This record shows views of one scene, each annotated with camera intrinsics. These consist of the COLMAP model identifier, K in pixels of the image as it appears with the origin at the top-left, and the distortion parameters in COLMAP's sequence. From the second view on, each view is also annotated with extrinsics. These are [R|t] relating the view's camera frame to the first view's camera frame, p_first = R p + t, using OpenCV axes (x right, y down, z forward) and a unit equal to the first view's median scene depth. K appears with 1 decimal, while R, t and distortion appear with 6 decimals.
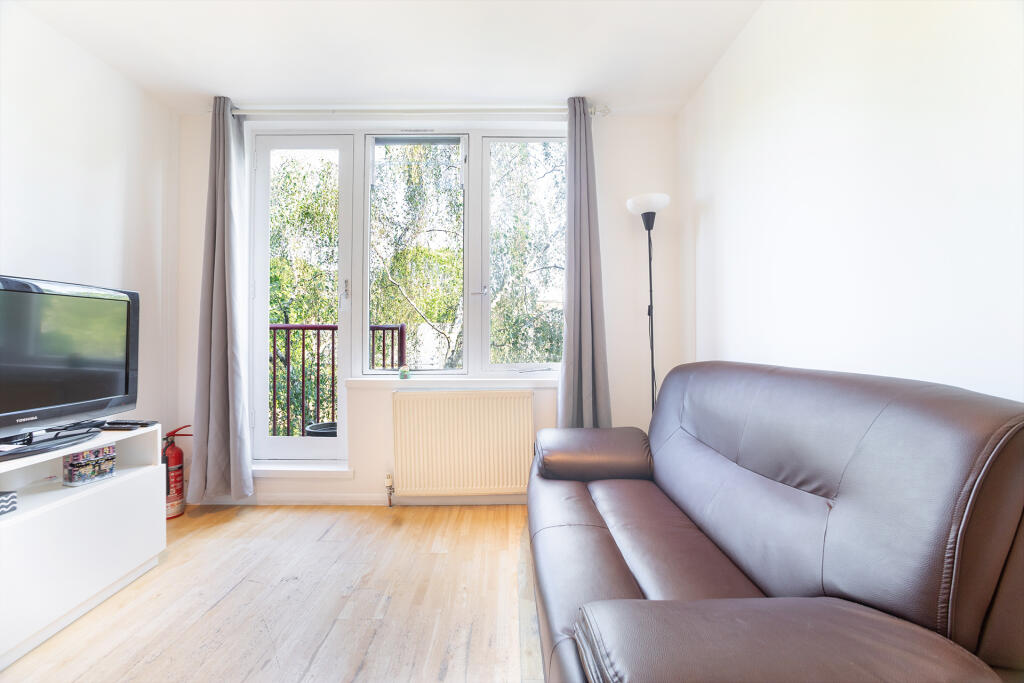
lens RADIAL K [[414.8, 0, 522.3], [0, 414.8, 339.6], [0, 0, 1]] dist [-0.029586, 0.008275]
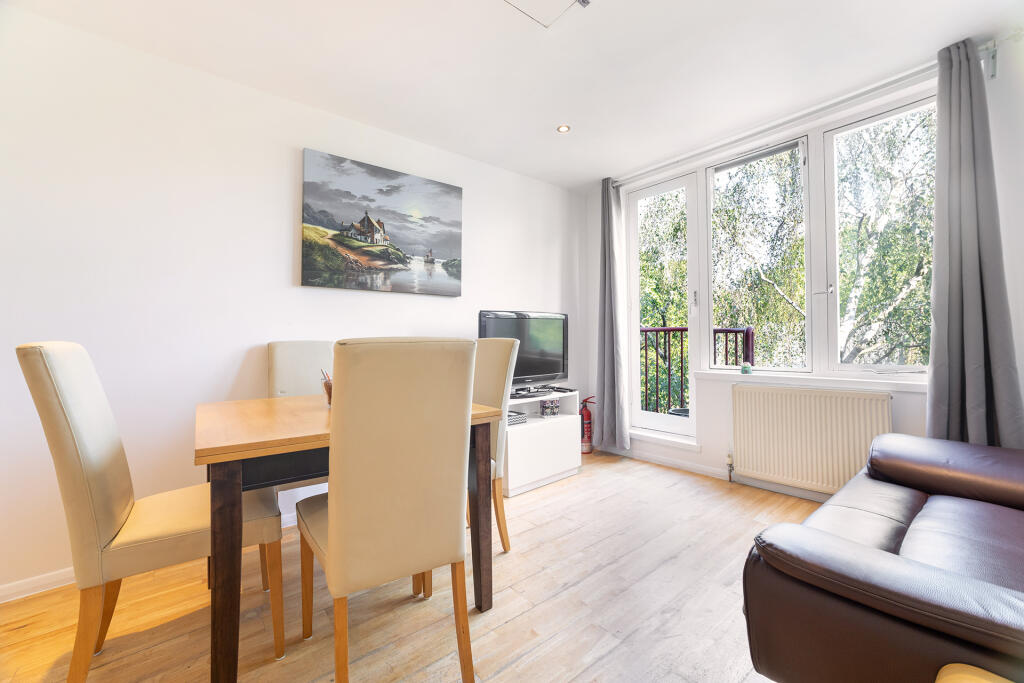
lens RADIAL K [[414.8, 0, 513.4], [0, 414.8, 338.9], [0, 0, 1]] dist [-0.029586, 0.008275]
pose [[0.628168, -0.008252, -0.778034, 0.212818], [0.015379, 0.999880, 0.001812, -0.013580], [0.777926, -0.013104, 0.628219, -0.217308]]
